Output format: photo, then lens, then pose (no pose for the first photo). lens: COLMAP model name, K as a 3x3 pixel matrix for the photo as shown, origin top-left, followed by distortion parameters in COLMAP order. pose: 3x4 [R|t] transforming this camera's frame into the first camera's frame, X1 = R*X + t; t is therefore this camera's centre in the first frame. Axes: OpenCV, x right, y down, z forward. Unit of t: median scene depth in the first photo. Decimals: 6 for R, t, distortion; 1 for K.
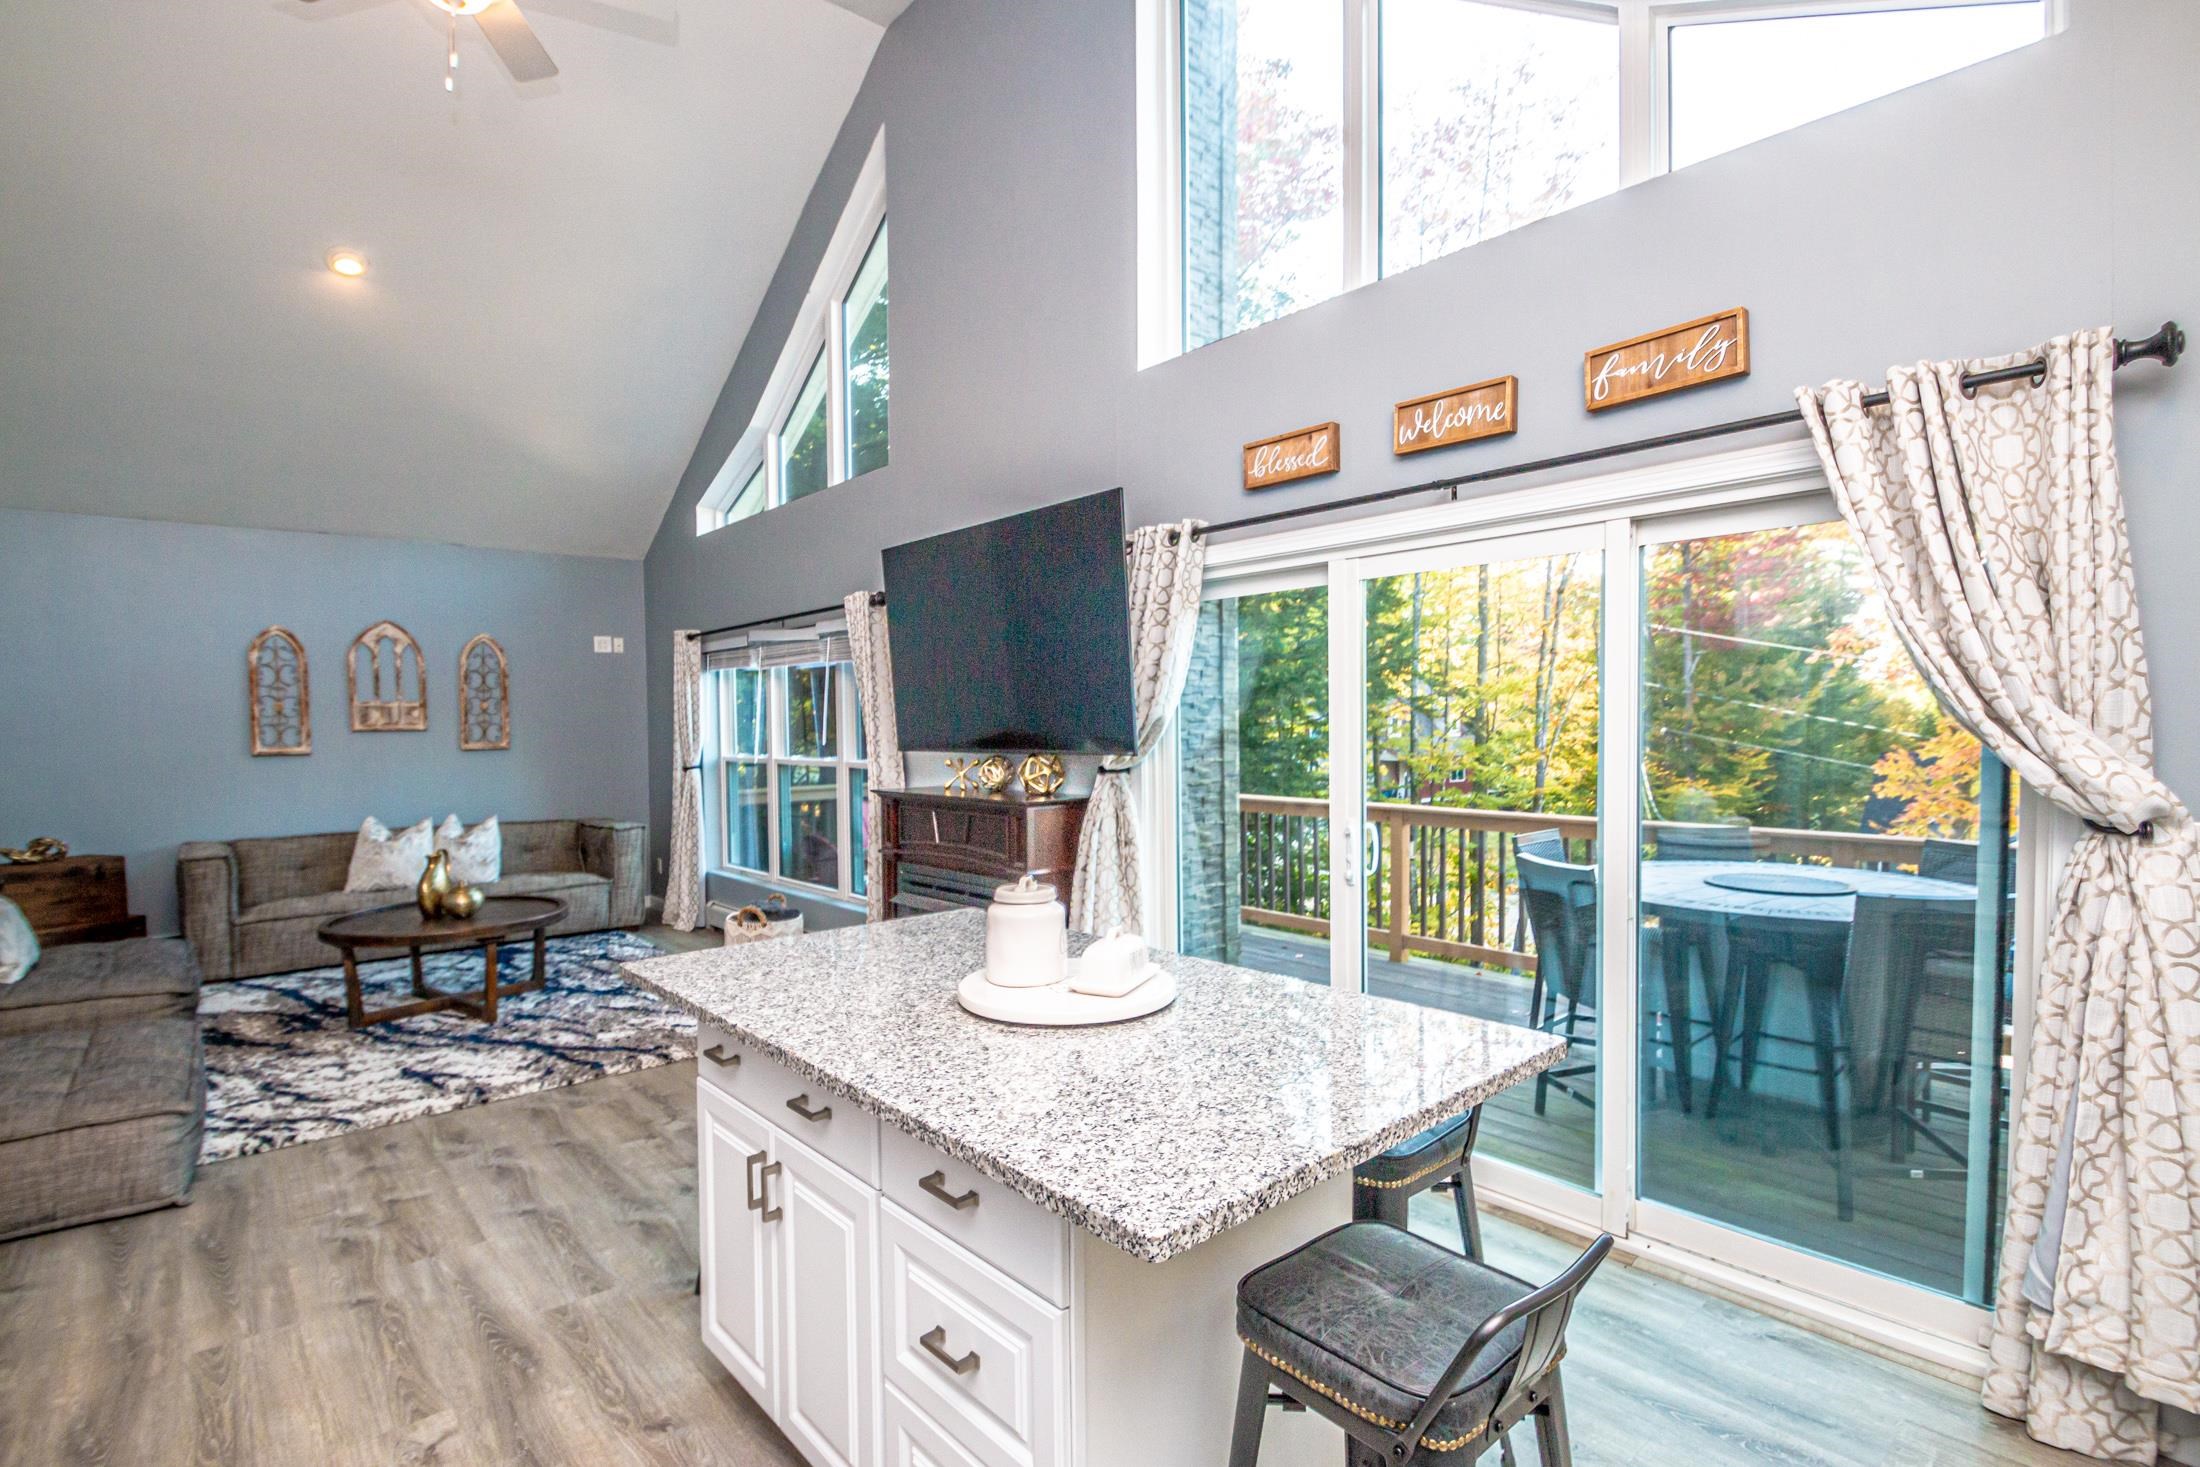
lens RADIAL K [[1031.7, 0, 1093.0], [0, 1031.7, 758.5], [0, 0, 1]] dist [0.003543, -0.011860]
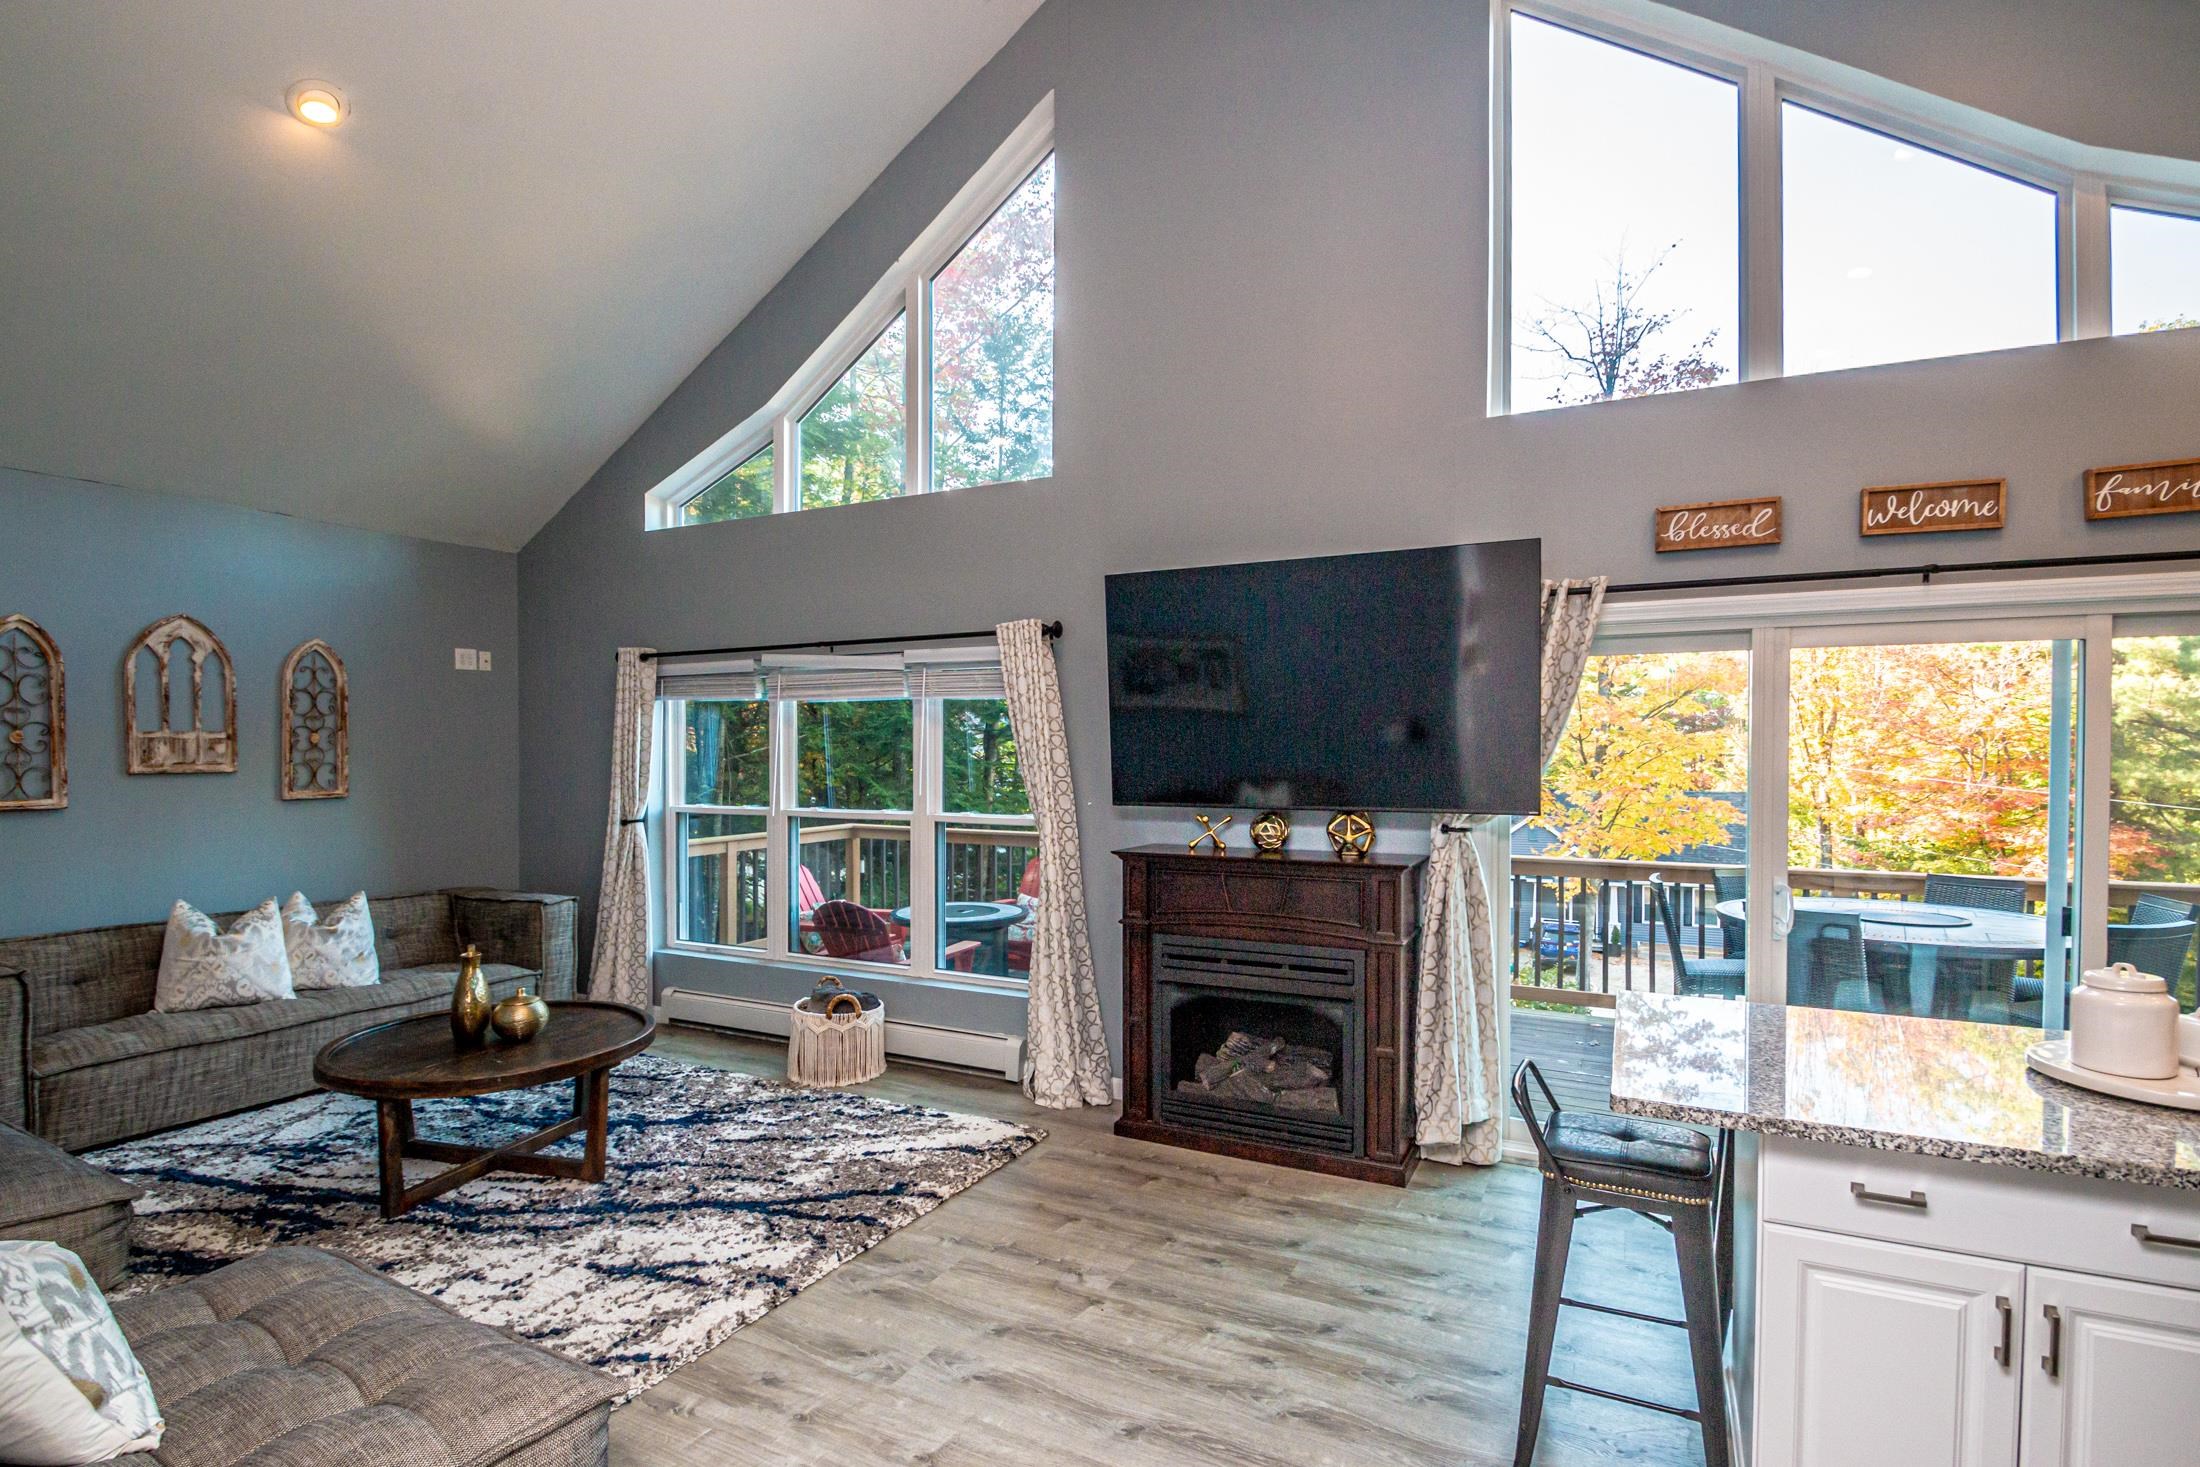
lens RADIAL K [[1060.1, 0, 1104.6], [0, 1060.1, 770.6], [0, 0, 1]] dist [0.001422, -0.012082]
pose [[0.931614, 0.004352, 0.363424, -0.448364], [0.003044, 0.999800, -0.019775, -0.016090], [-0.363437, 0.019529, 0.931414, 0.142173]]
